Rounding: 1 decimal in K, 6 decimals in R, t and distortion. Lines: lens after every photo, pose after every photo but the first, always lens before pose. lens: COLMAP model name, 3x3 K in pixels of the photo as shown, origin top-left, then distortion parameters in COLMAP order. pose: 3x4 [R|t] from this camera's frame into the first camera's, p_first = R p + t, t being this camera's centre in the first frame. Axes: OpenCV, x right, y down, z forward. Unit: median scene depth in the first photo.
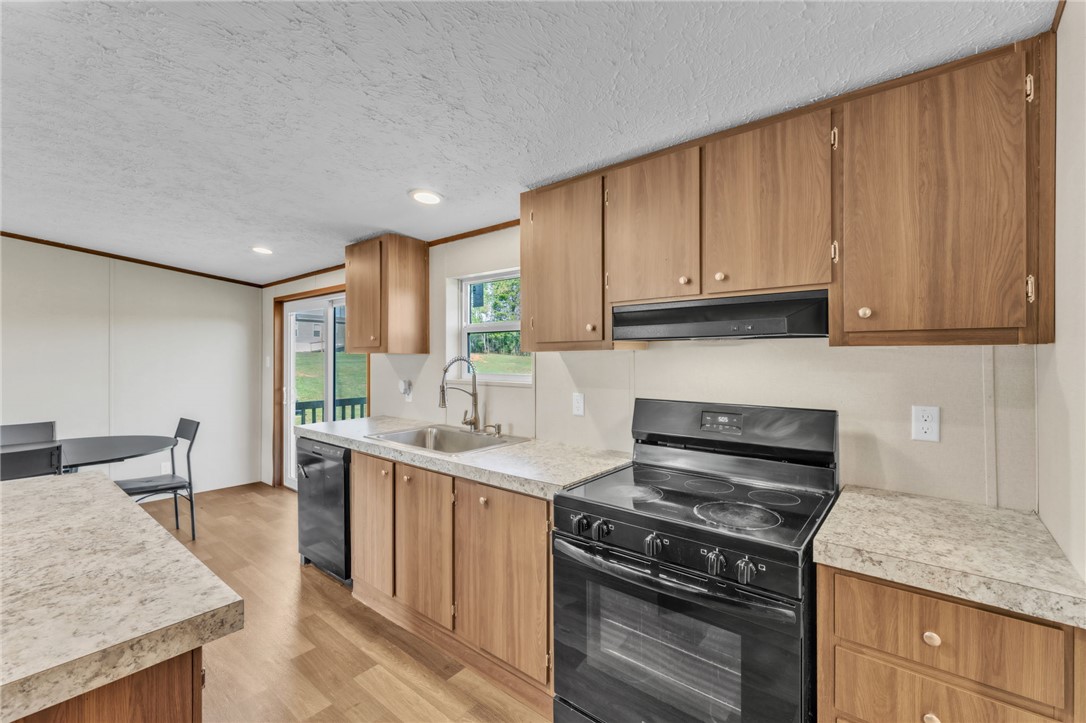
lens RADIAL K [[465.8, 0, 542.4], [0, 465.8, 357.7], [0, 0, 1]] dist [-0.000076, -0.000312]
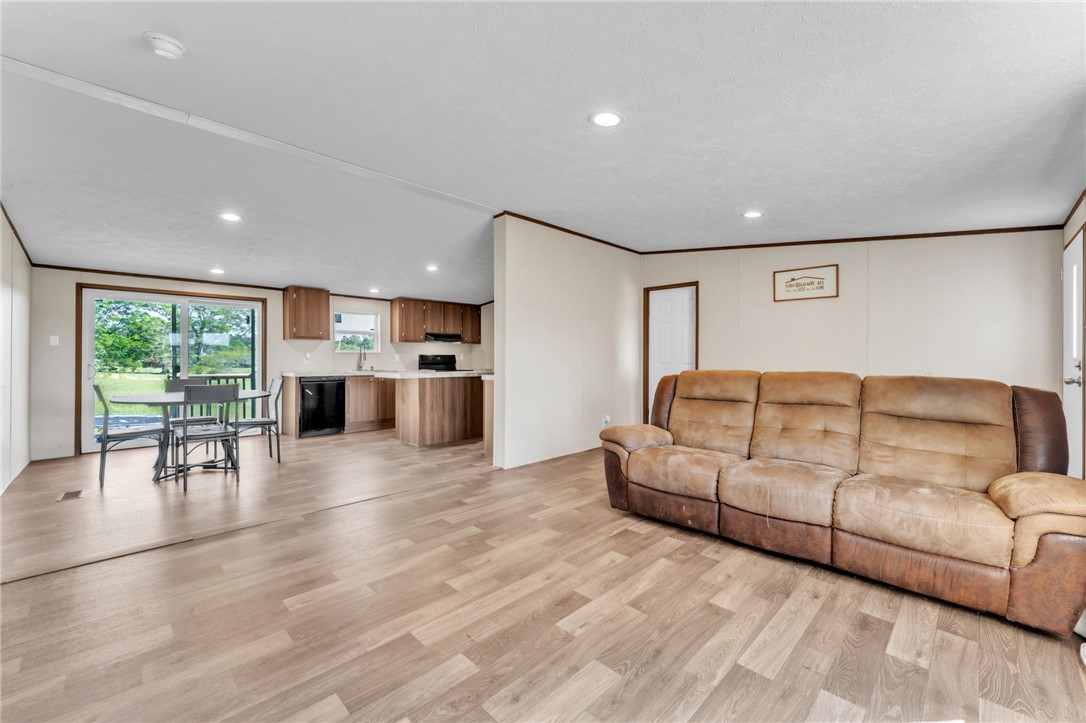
lens RADIAL K [[441.0, 0, 541.8], [0, 441.0, 359.2], [0, 0, 1]] dist [0.000115, -0.000009]
pose [[0.089686, 0.002489, 0.995967, -3.451921], [0.003754, 0.999989, -0.002837, 0.136326], [-0.995963, 0.003993, 0.089676, -0.405020]]
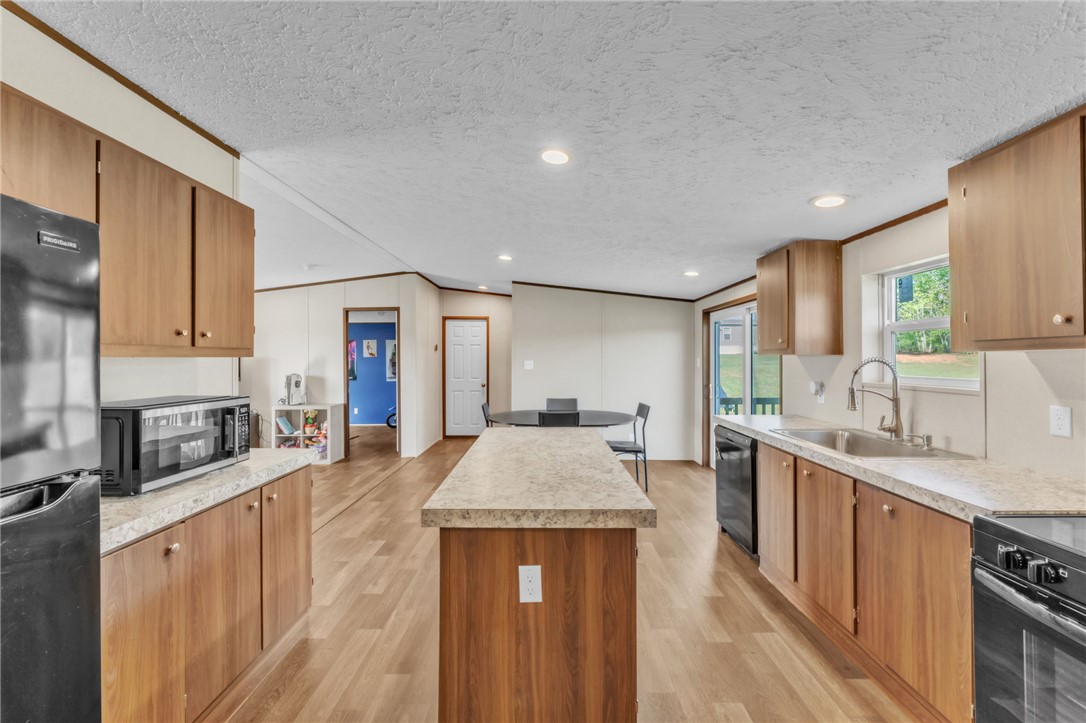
lens RADIAL K [[441.0, 0, 541.8], [0, 441.0, 359.2], [0, 0, 1]] dist [0.000115, -0.000009]
pose [[0.630204, -0.000557, -0.776429, 0.112550], [0.000261, 1.000000, -0.000505, 0.000945], [0.776429, 0.000116, 0.630204, -0.102428]]
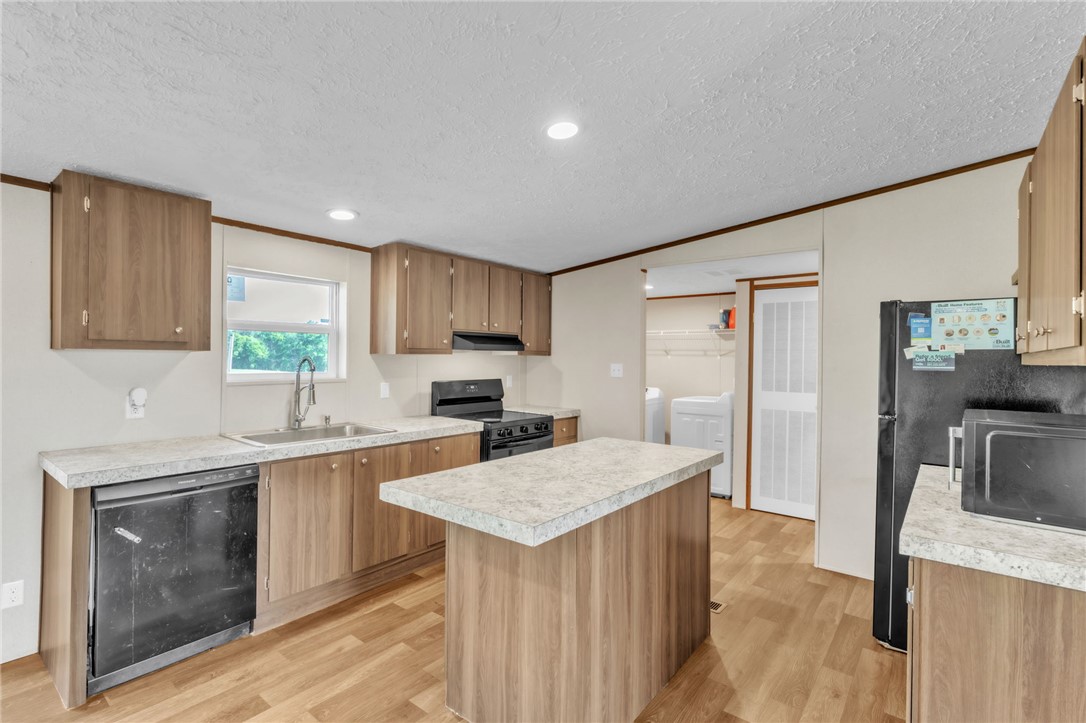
lens RADIAL K [[510.6, 0, 541.5], [0, 510.6, 358.0], [0, 0, 1]] dist [-0.001248, -0.000066]
pose [[-0.025788, -0.000036, 0.999667, -1.688987], [-0.011152, 0.999938, -0.000252, -0.005201], [-0.999605, -0.011155, -0.025787, 0.624300]]
